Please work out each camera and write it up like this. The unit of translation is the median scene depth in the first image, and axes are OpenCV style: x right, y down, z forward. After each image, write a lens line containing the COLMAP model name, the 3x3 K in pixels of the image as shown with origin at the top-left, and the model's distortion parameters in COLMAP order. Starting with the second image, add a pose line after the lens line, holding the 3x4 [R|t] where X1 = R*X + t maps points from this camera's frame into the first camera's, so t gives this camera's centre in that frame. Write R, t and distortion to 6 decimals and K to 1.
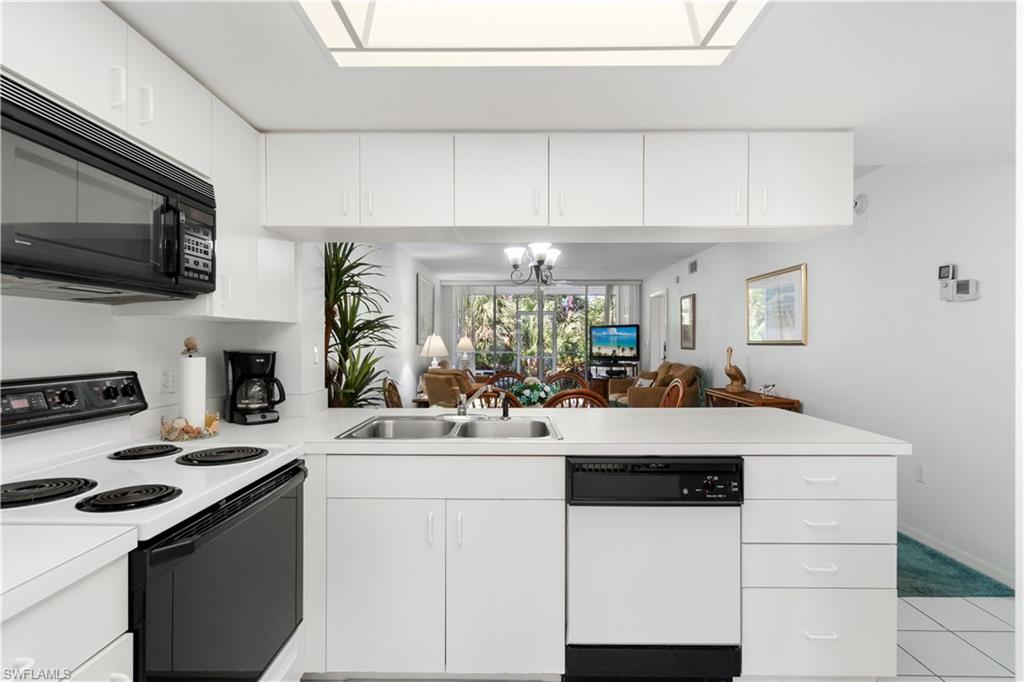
lens RADIAL K [[515.0, 0, 508.0], [0, 515.0, 344.6], [0, 0, 1]] dist [-0.000746, -0.000450]
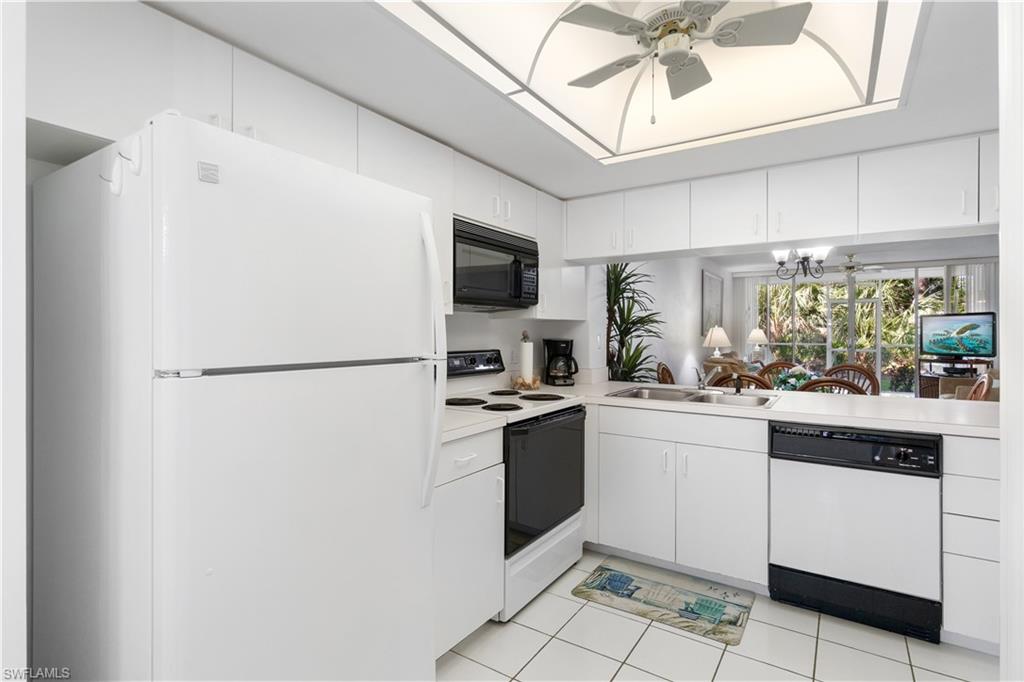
lens RADIAL K [[503.8, 0, 512.0], [0, 503.8, 341.0], [0, 0, 1]] dist [0.000927, 0.000168]
pose [[0.841255, 0.009471, -0.540556, 0.205485], [-0.003871, 0.999926, 0.011495, 0.000832], [0.540625, -0.007577, 0.841230, -0.354146]]
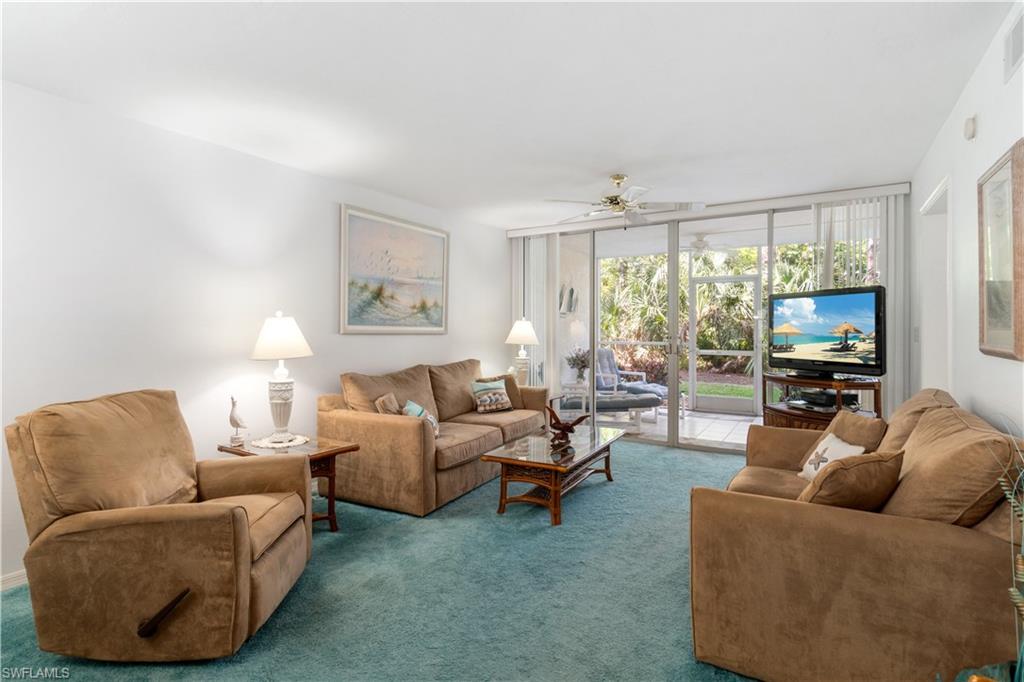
lens RADIAL K [[515.0, 0, 508.0], [0, 515.0, 344.6], [0, 0, 1]] dist [-0.000746, -0.000450]
pose [[0.861324, 0.010548, -0.507946, 0.961774], [-0.000540, 0.999803, 0.019847, -0.006210], [0.508055, -0.016820, 0.861160, 2.357239]]
